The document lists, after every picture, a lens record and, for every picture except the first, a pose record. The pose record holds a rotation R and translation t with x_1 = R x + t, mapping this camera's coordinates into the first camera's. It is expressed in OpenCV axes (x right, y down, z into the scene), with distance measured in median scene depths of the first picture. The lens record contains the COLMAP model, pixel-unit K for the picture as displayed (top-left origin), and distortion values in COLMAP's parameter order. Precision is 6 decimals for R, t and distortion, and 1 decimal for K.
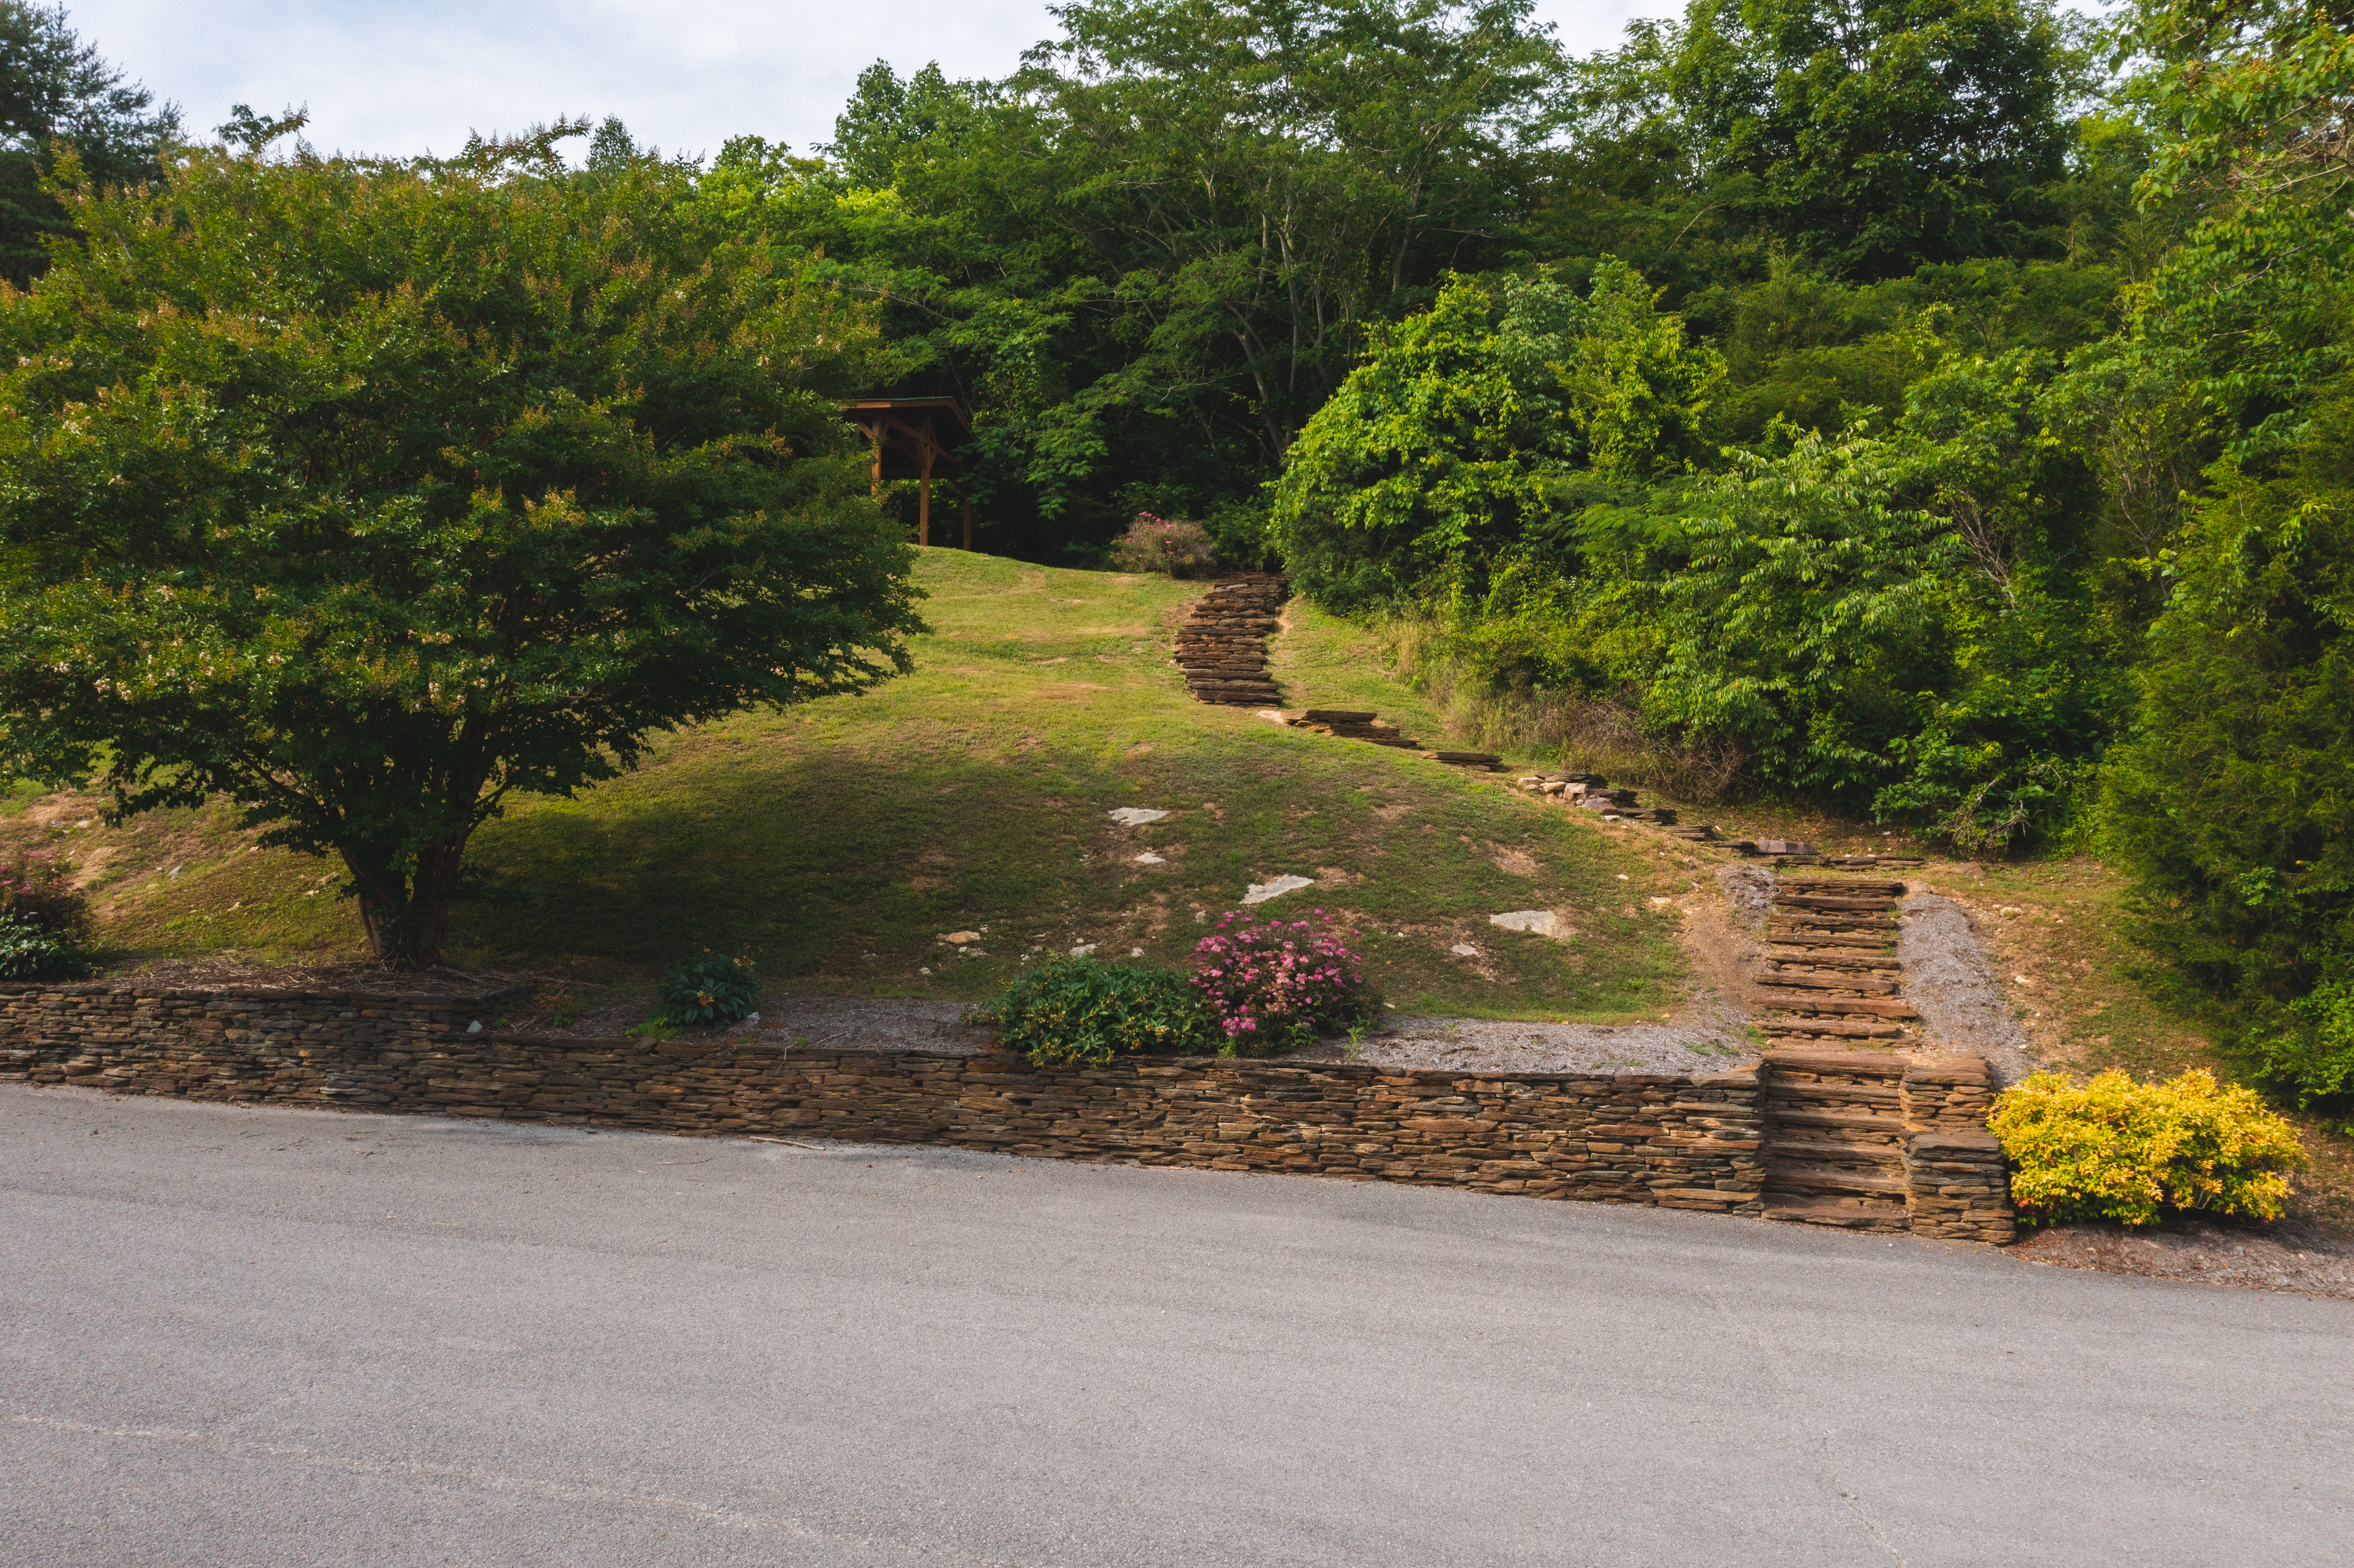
lens RADIAL K [[1861.2, 0, 1176.5], [0, 1861.2, 778.6], [0, 0, 1]] dist [-0.011961, -0.002305]
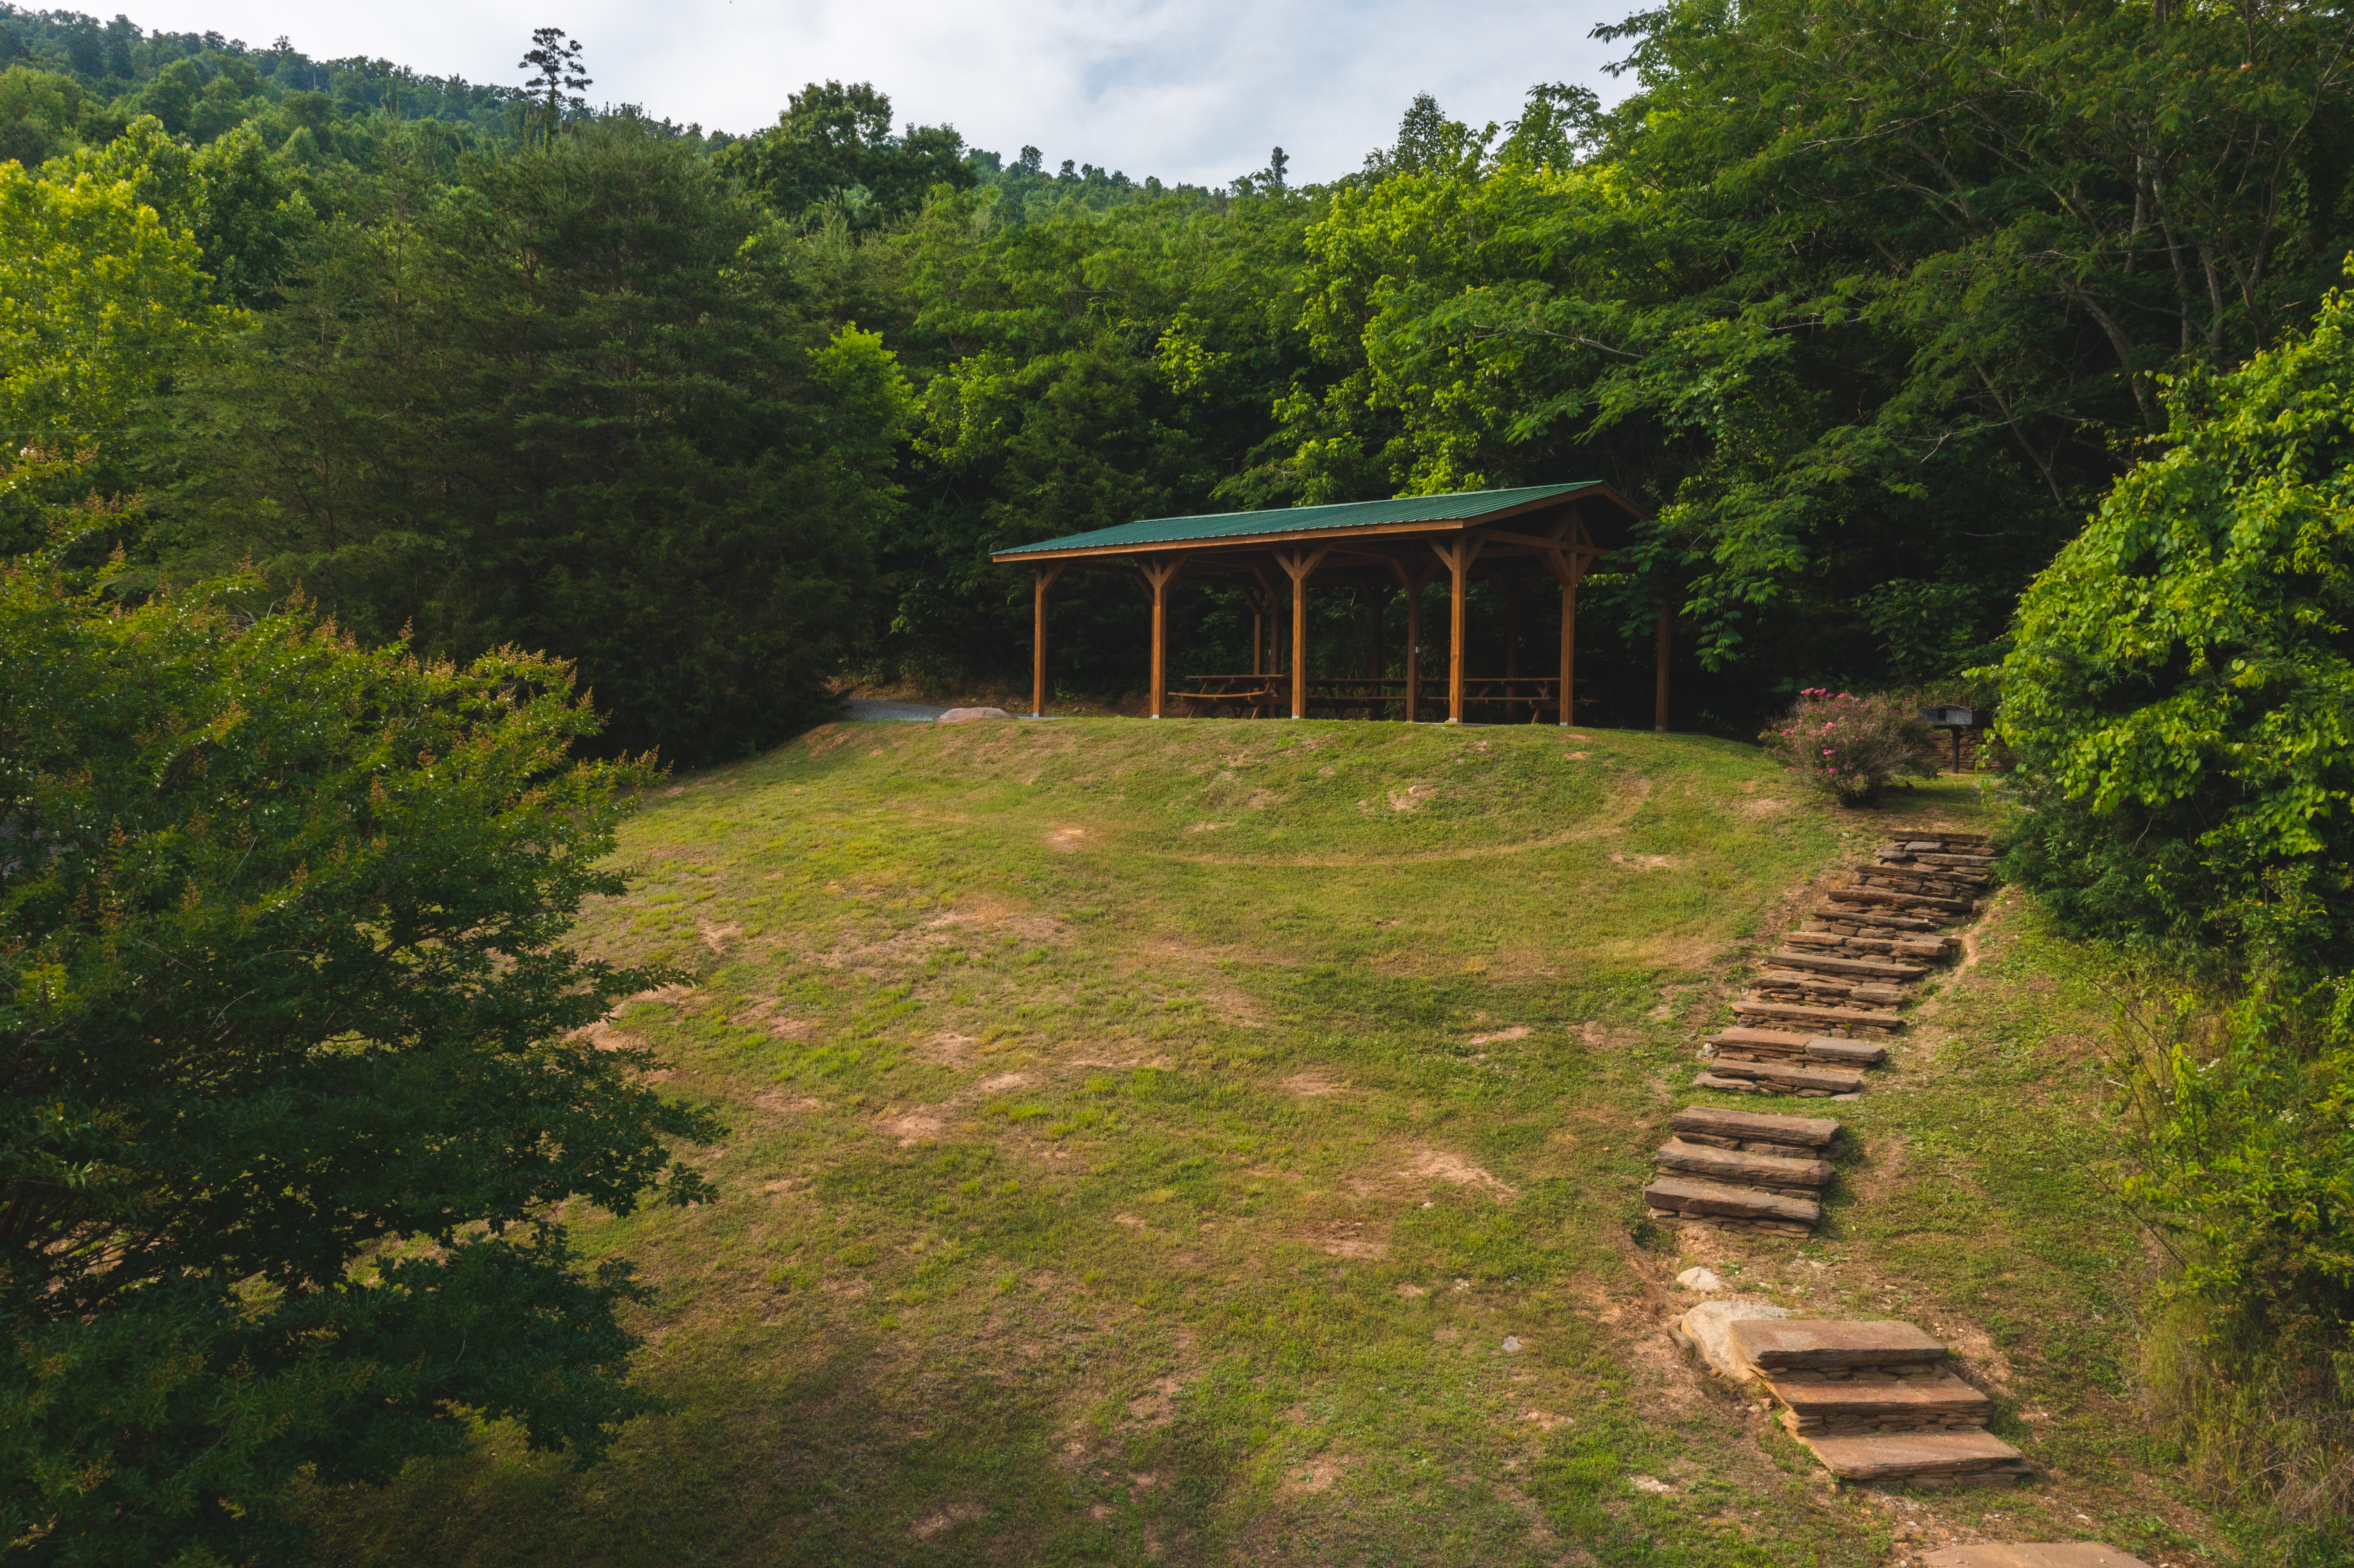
lens RADIAL K [[1861.2, 0, 1175.6], [0, 1861.2, 777.6], [0, 0, 1]] dist [-0.011961, -0.002305]
pose [[0.847473, 0.013920, -0.530657, 0.321062], [0.009370, 0.999108, 0.041172, -0.339303], [0.530756, -0.039864, 0.846586, 0.864327]]
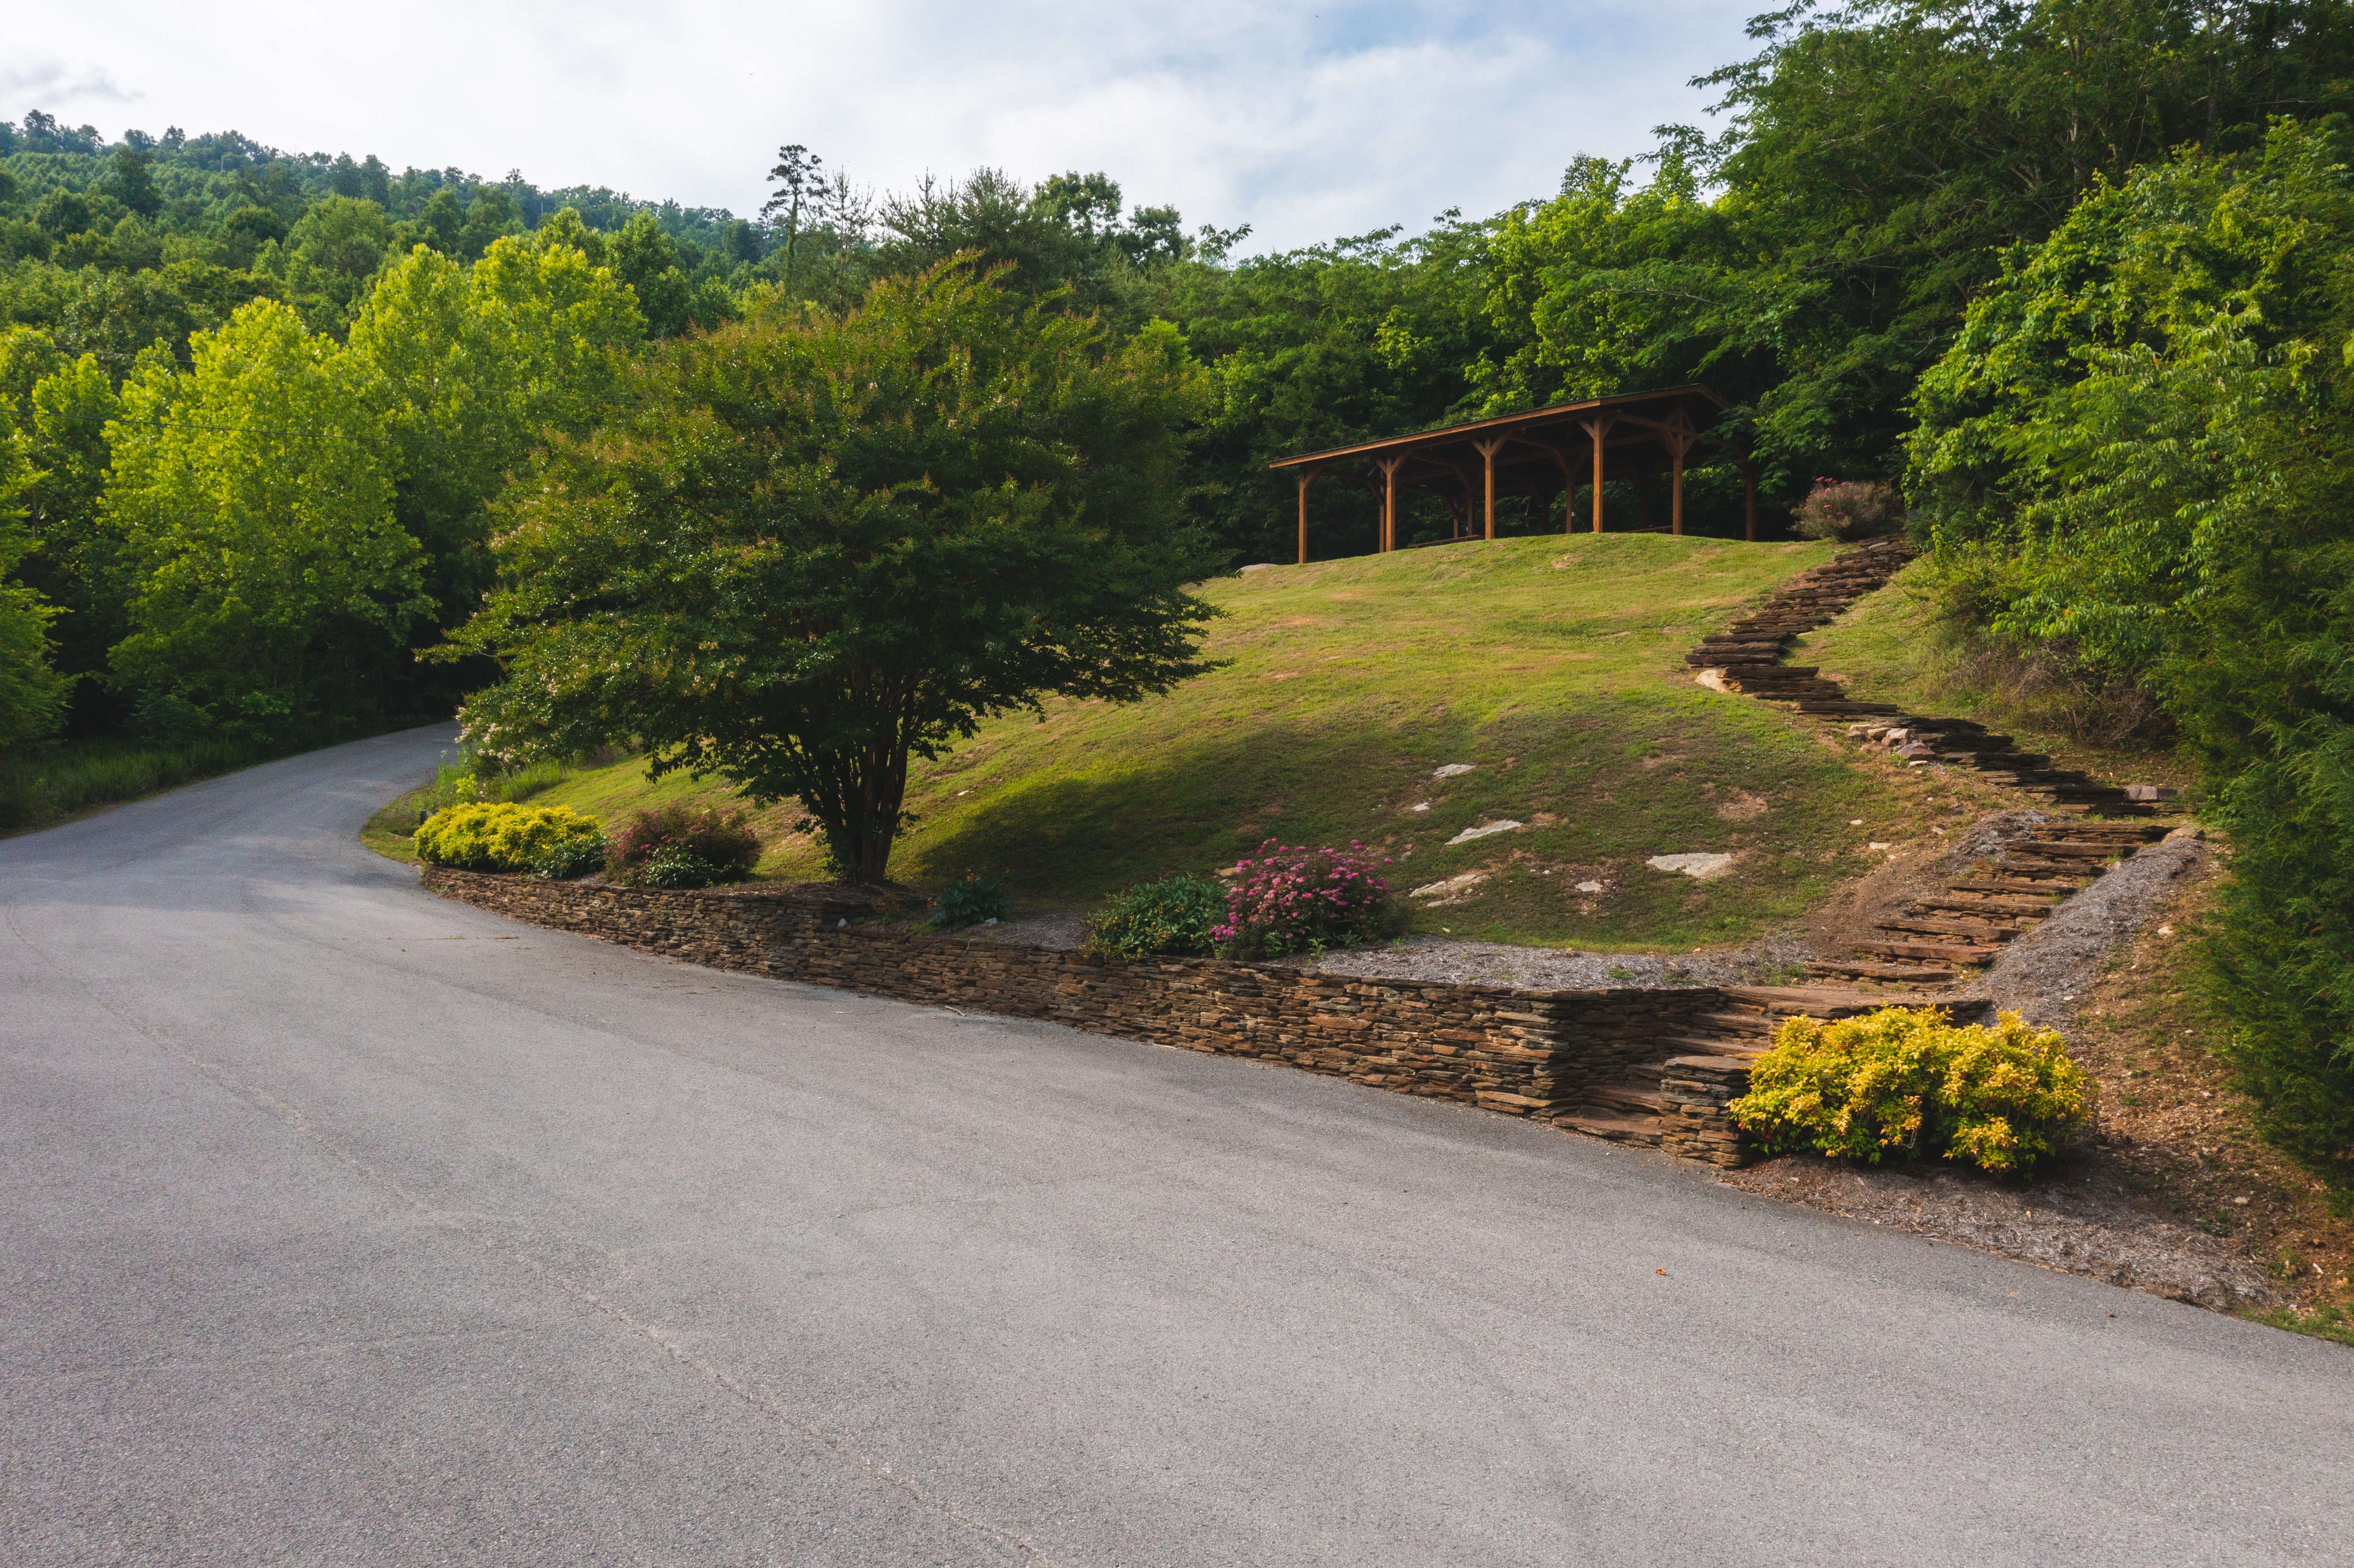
lens RADIAL K [[1861.2, 0, 1173.0], [0, 1861.2, 777.8], [0, 0, 1]] dist [-0.011961, -0.002305]
pose [[0.793063, -0.019161, -0.608839, 0.731611], [0.016087, 0.999815, -0.010512, 0.046613], [0.608928, -0.001458, 0.793224, 0.042548]]
